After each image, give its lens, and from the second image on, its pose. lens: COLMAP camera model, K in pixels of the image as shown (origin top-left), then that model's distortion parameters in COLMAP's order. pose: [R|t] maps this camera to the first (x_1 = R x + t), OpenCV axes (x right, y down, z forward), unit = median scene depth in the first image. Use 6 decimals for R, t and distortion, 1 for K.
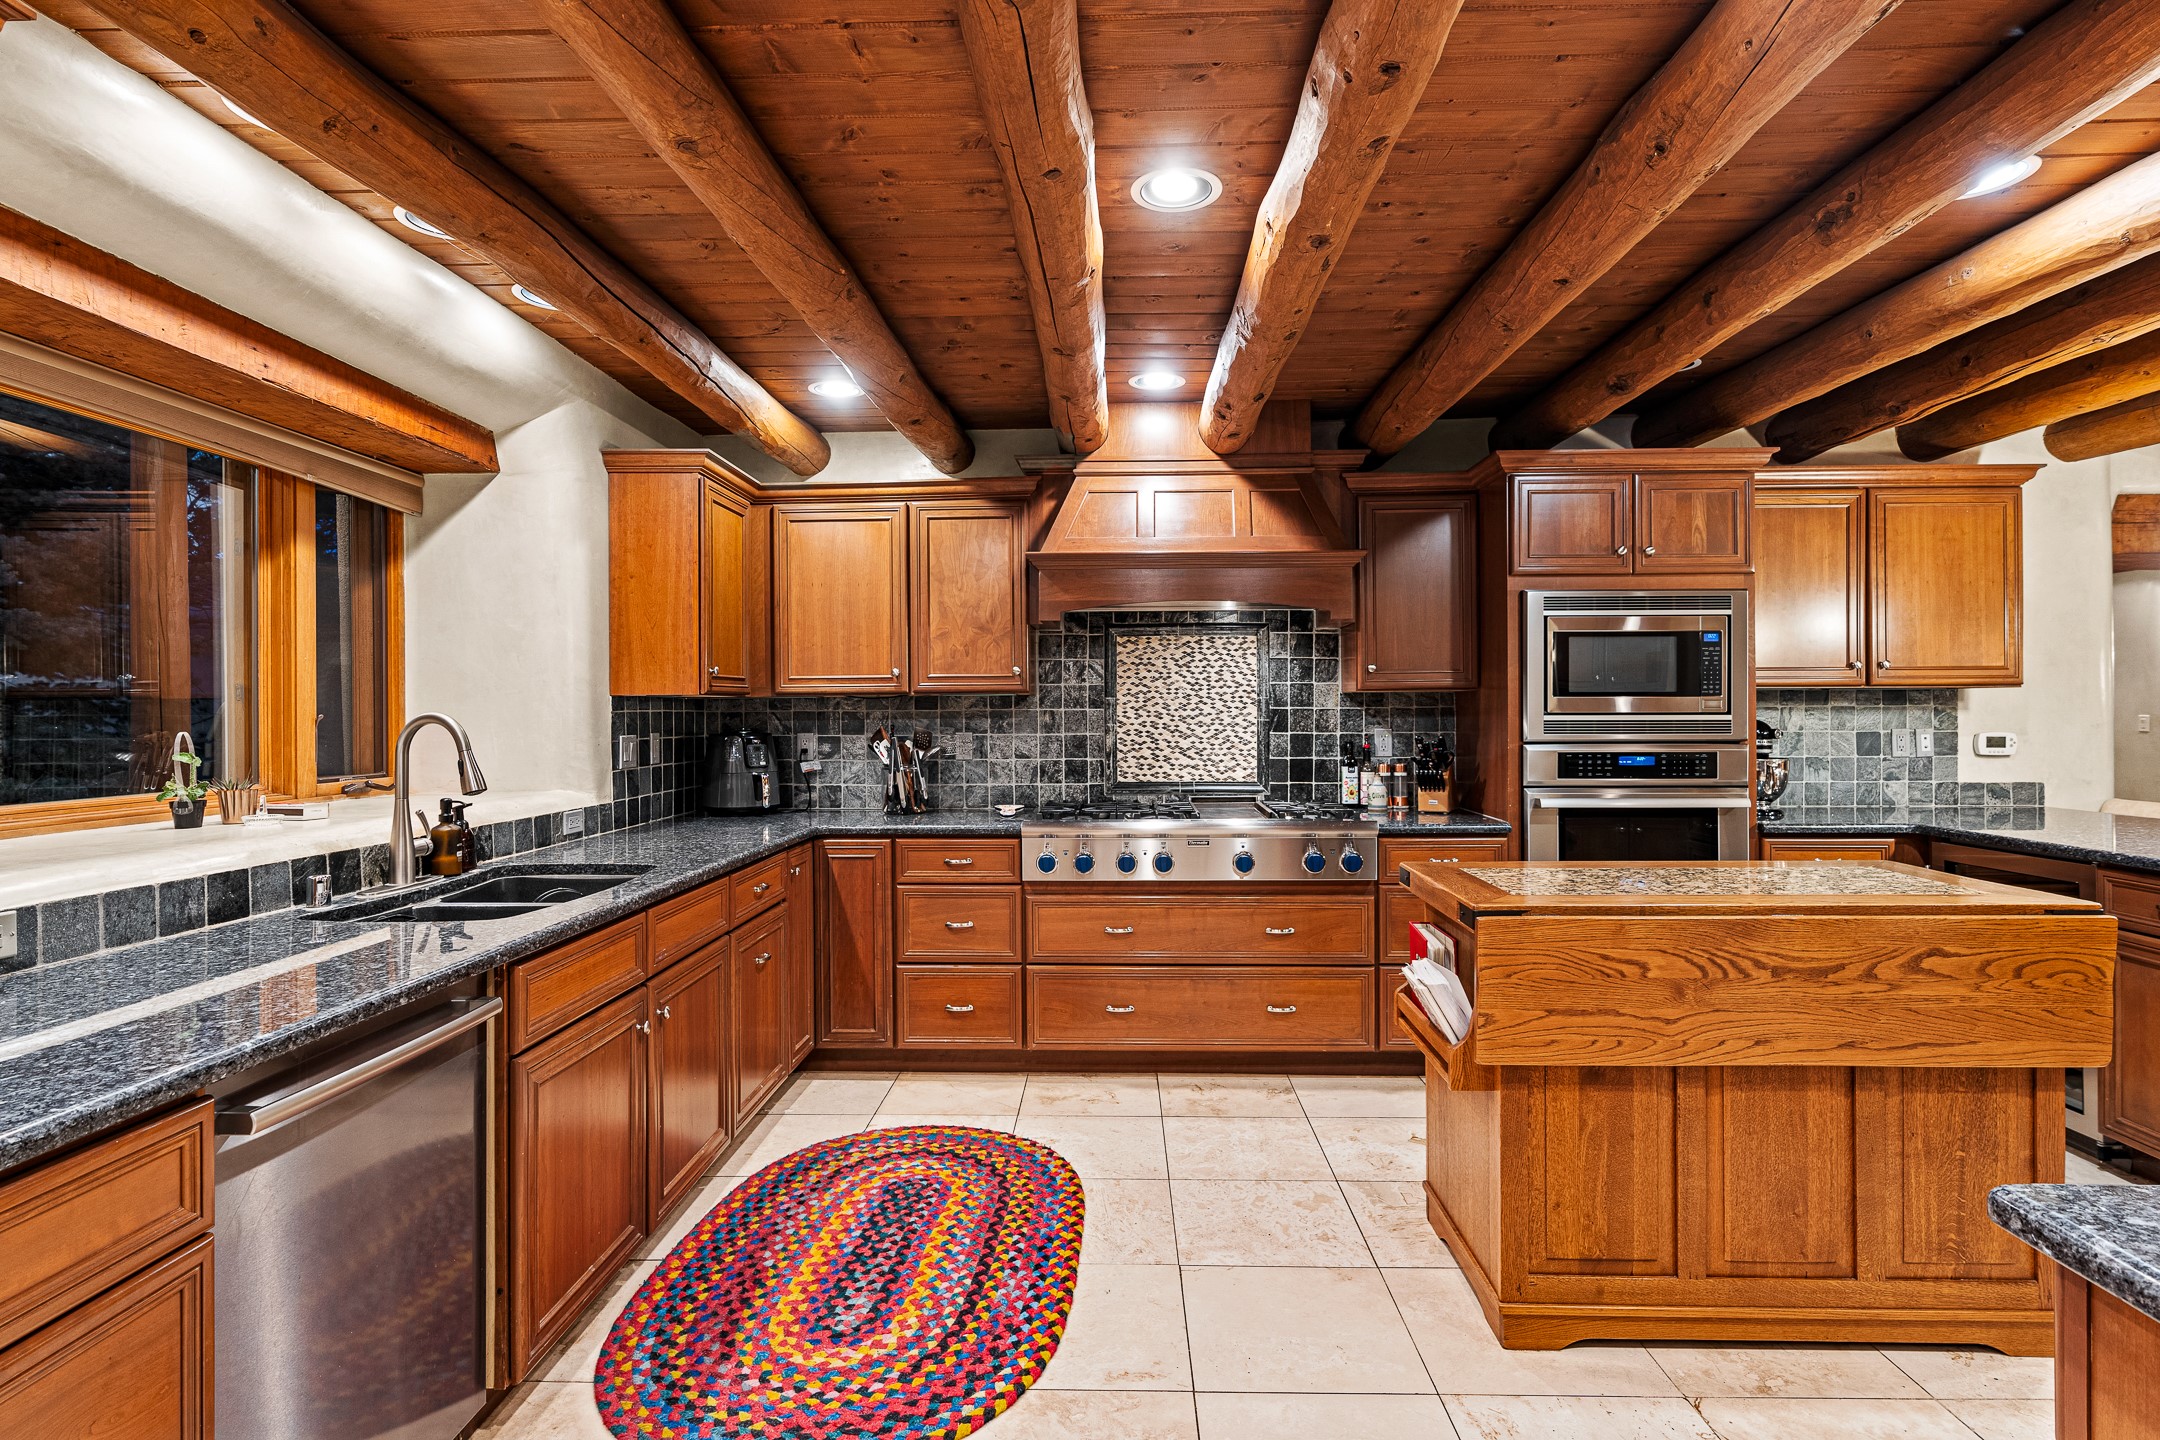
lens RADIAL K [[1084.6, 0, 1082.3], [0, 1084.6, 710.6], [0, 0, 1]] dist [-0.004456, -0.000134]
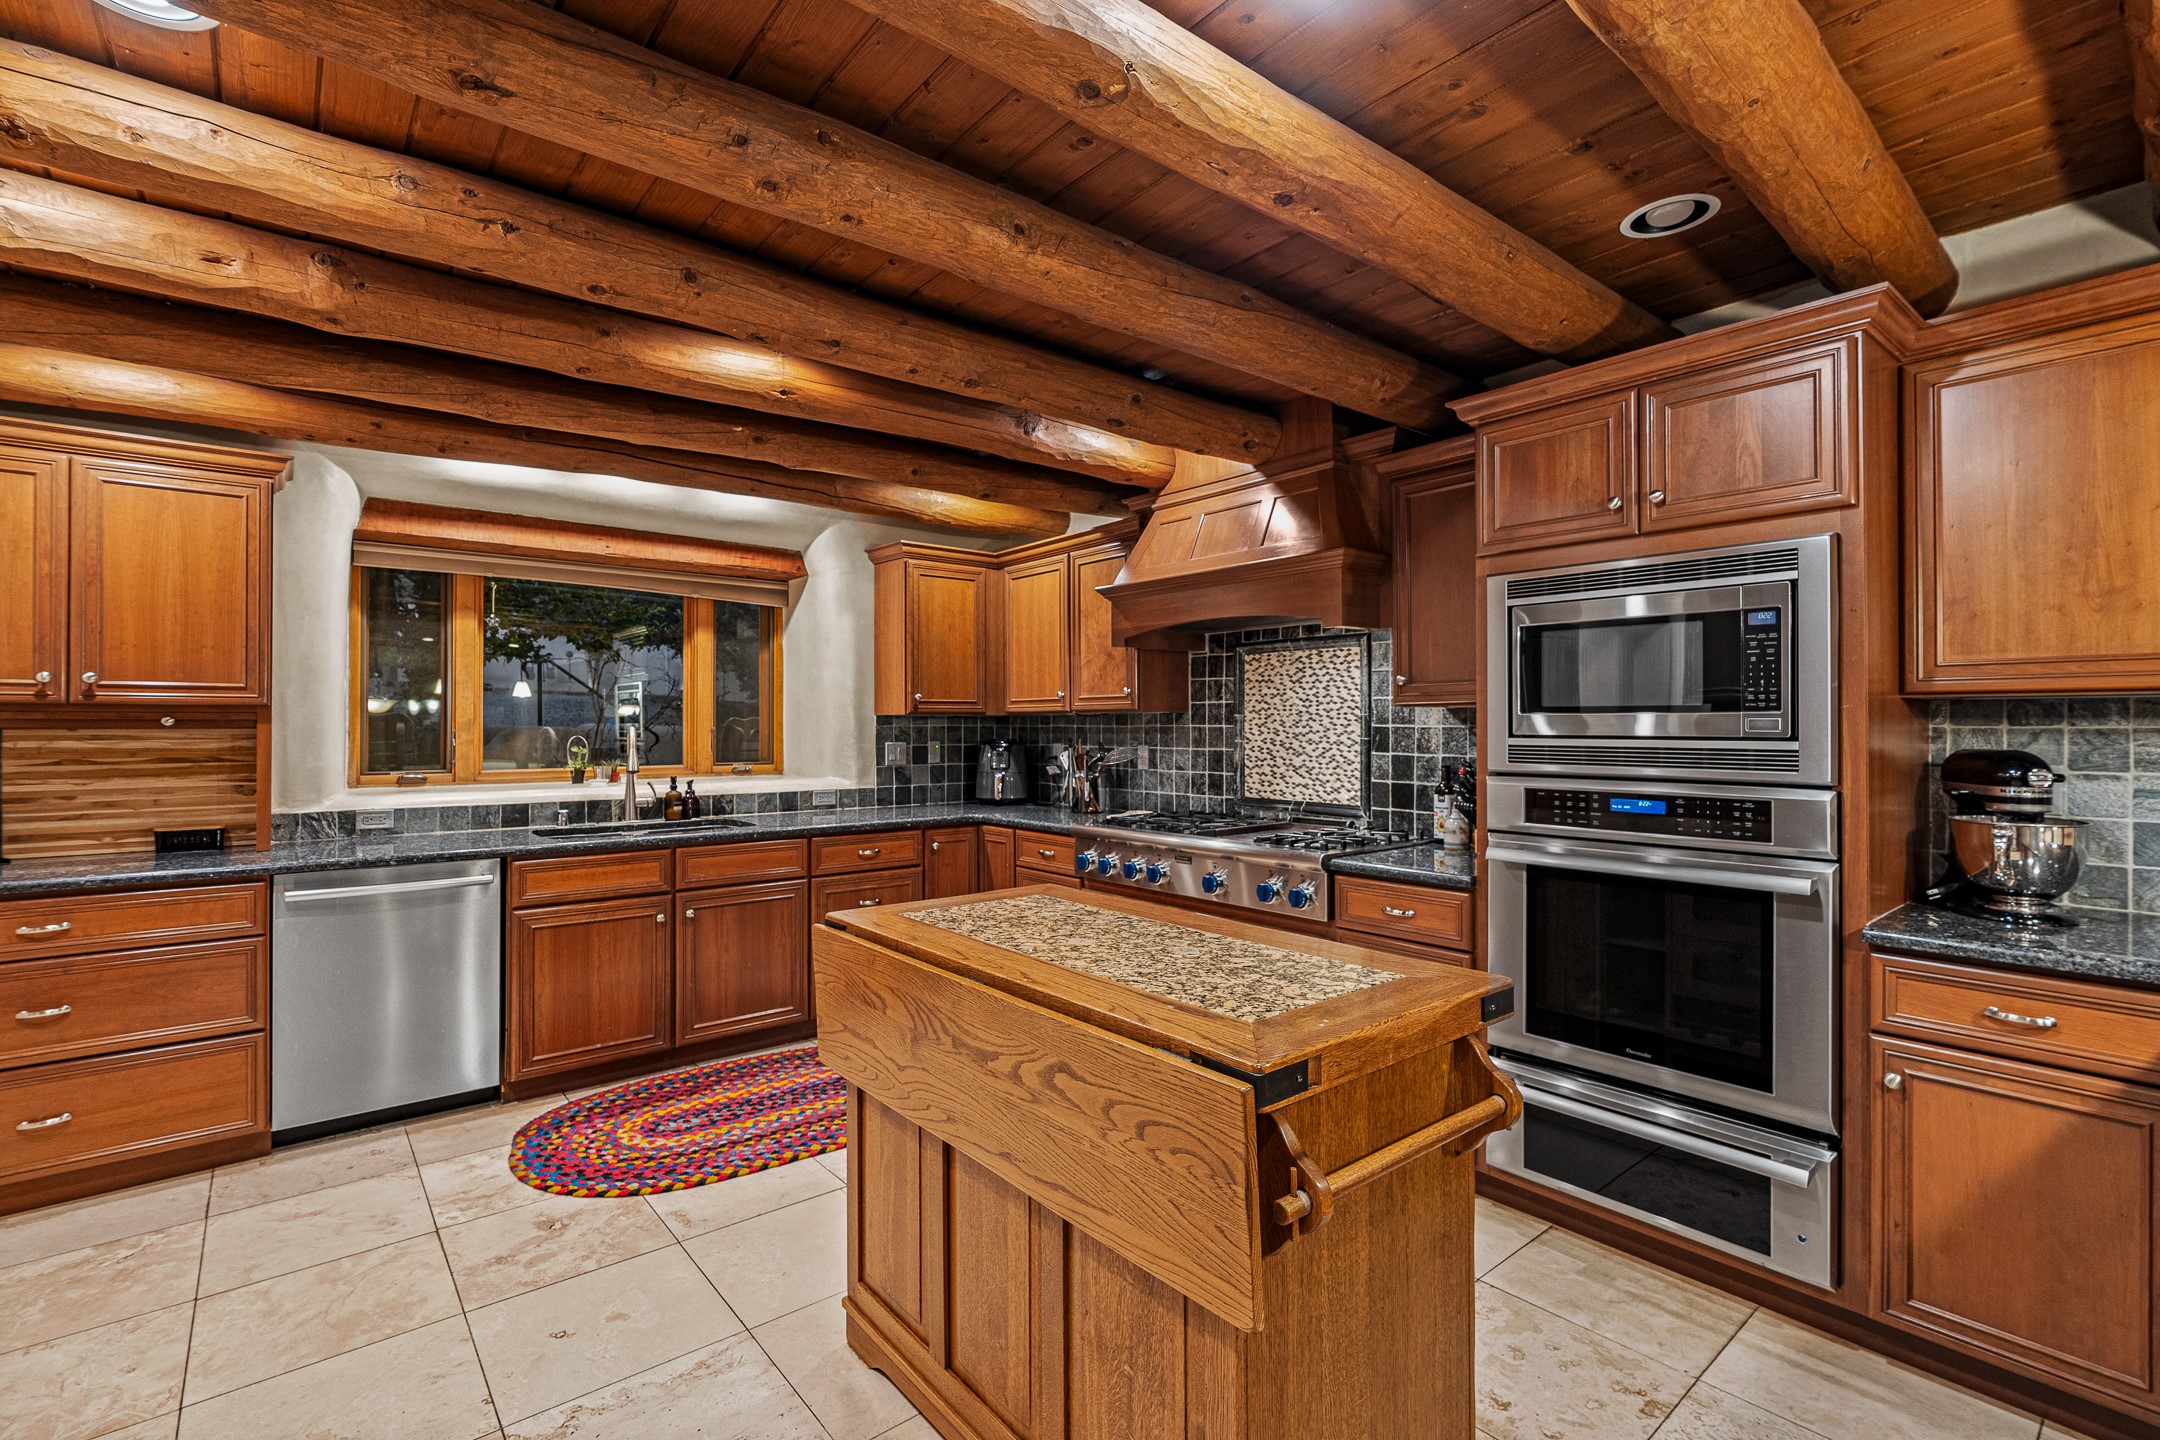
lens RADIAL K [[980.1, 0, 1080.0], [0, 980.1, 720.0], [0, 0, 1]] dist [-0.008660, 0.000179]
pose [[0.655467, 0.000986, -0.755223, 0.745672], [-0.001362, 0.999999, 0.000124, -0.007899], [0.755223, 0.000947, 0.655468, 0.327193]]
